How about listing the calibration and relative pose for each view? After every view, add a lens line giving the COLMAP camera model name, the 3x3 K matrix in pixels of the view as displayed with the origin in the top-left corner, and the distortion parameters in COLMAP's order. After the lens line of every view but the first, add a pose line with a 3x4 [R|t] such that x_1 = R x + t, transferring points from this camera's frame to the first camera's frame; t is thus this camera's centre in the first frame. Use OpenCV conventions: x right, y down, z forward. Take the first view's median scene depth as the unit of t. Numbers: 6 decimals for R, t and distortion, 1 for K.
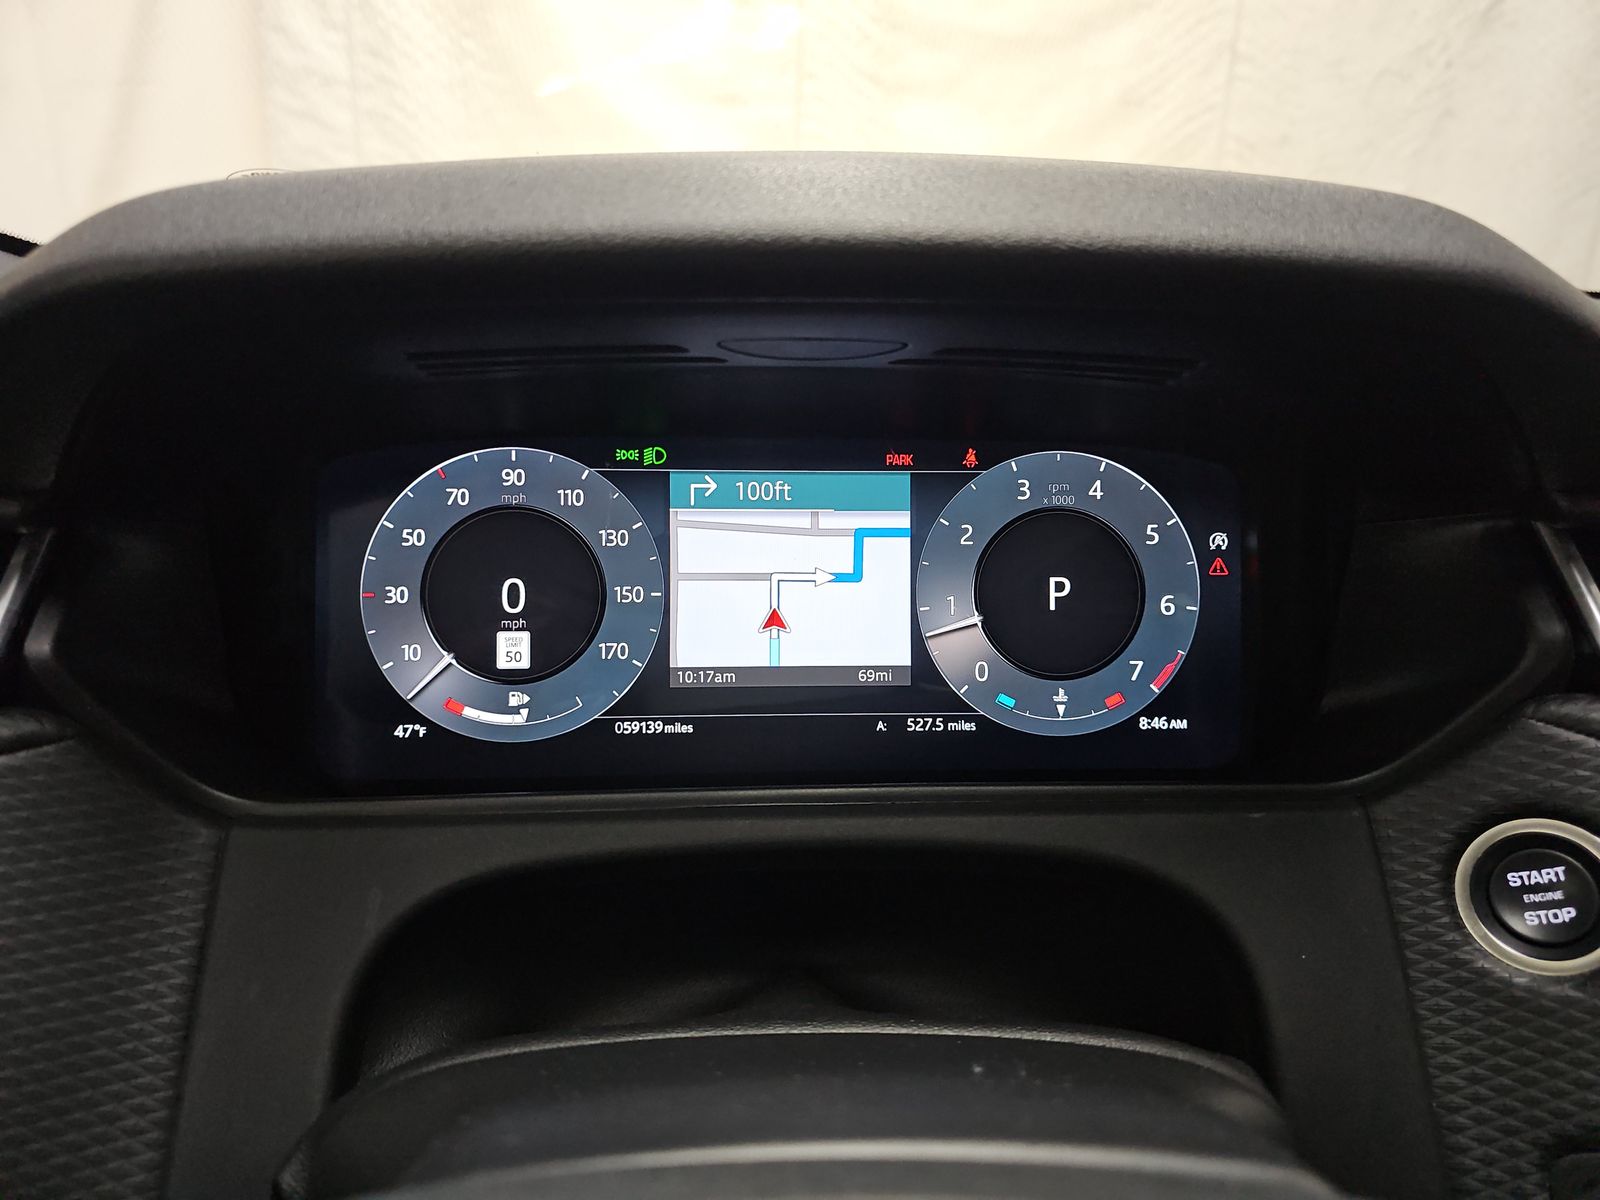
lens RADIAL K [[1073.8, 0, 789.1], [0, 1073.8, 596.3], [0, 0, 1]] dist [0.046416, -0.032692]
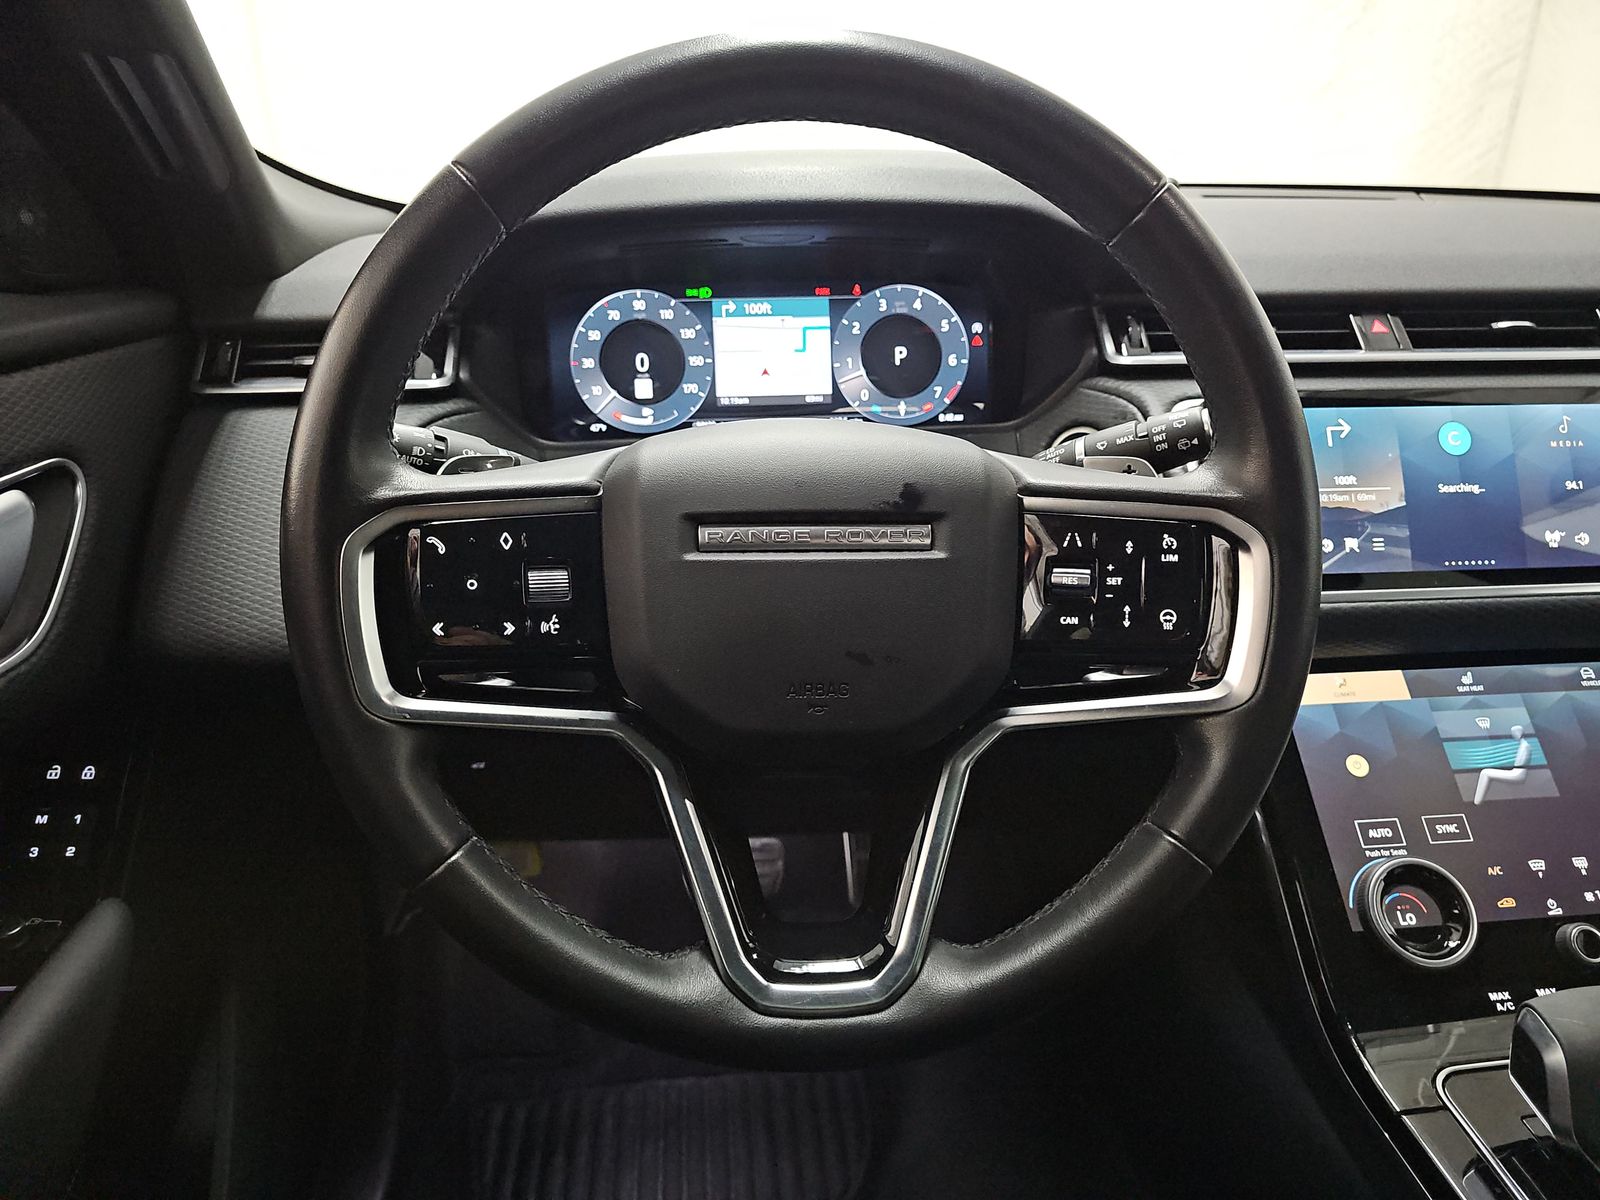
lens RADIAL K [[1073.8, 0, 801.8], [0, 1073.8, 616.2], [0, 0, 1]] dist [0.046416, -0.032692]
pose [[0.998580, -0.040525, 0.034591, -0.034527], [0.036143, 0.992231, 0.119043, 0.246092], [-0.039146, -0.117624, 0.992286, -1.139868]]
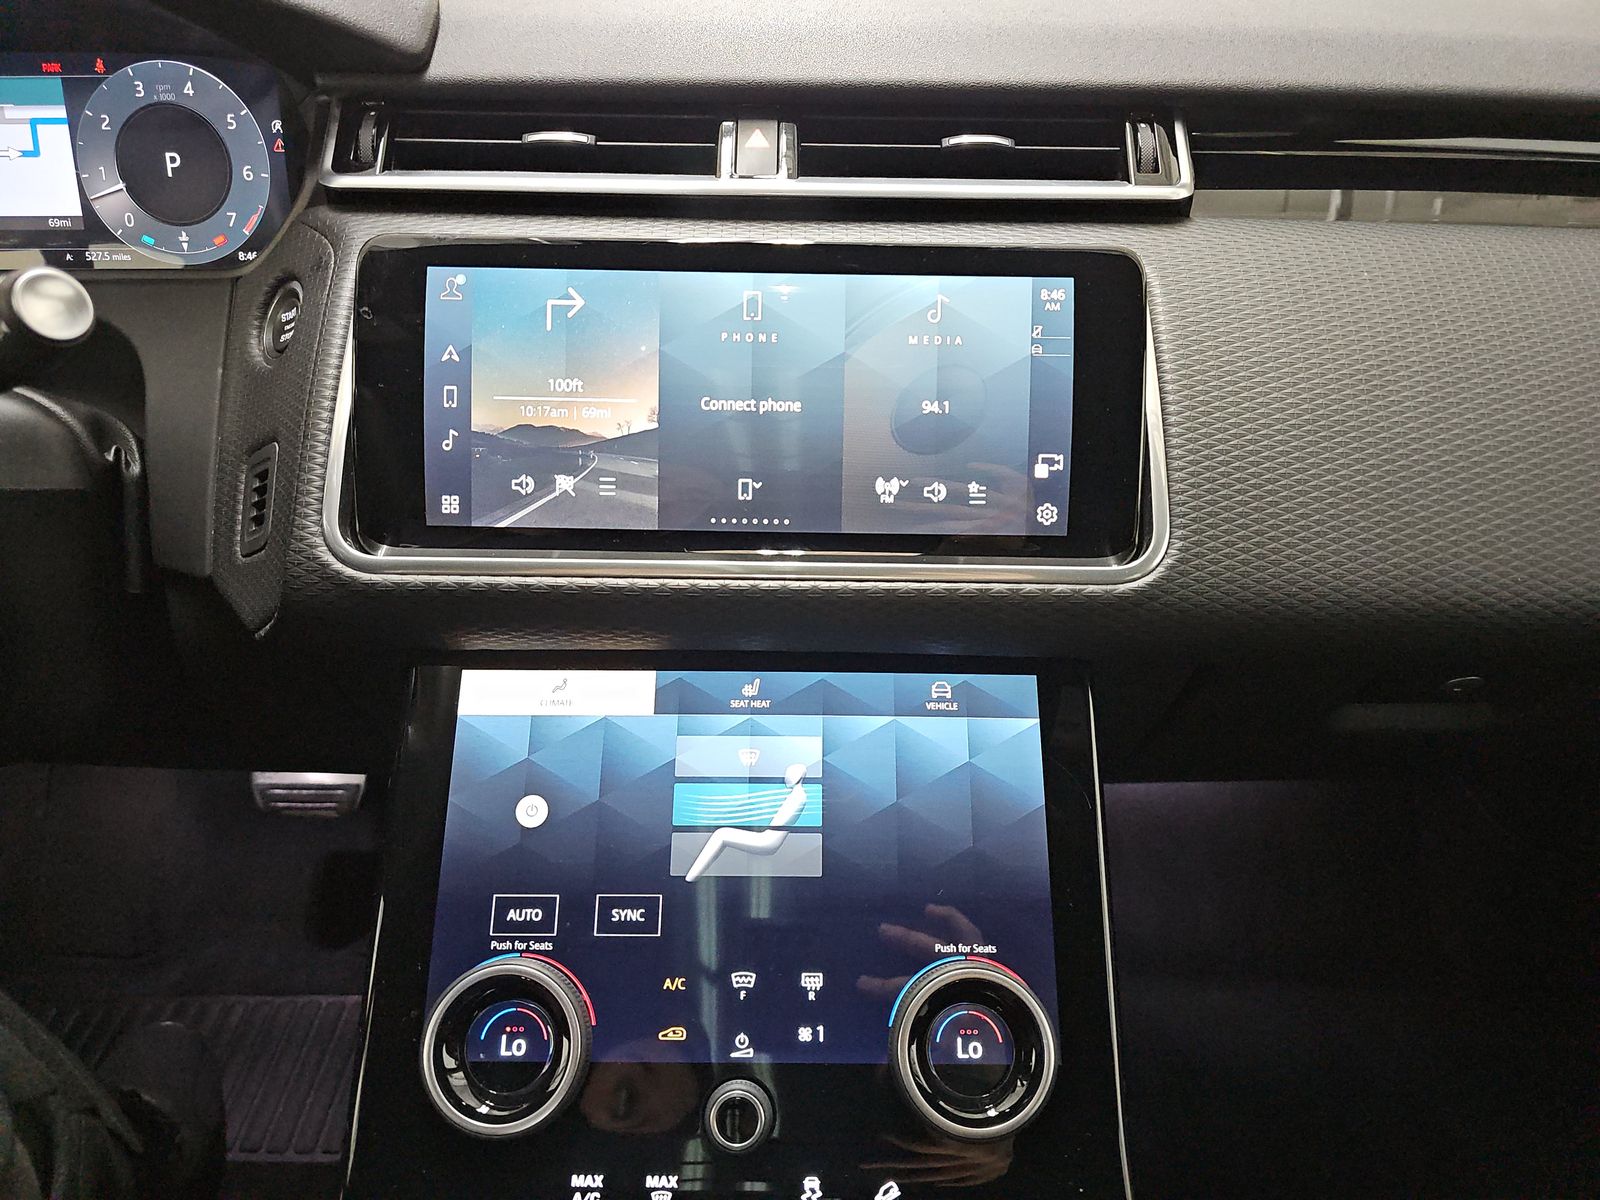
lens RADIAL K [[1073.8, 0, 797.5], [0, 1073.8, 600.4], [0, 0, 1]] dist [0.046416, -0.032692]
pose [[0.996777, 0.017626, -0.078256, 1.257846], [0.003552, 0.964905, 0.262574, 0.188954], [0.080138, -0.262006, 0.961733, -0.549234]]
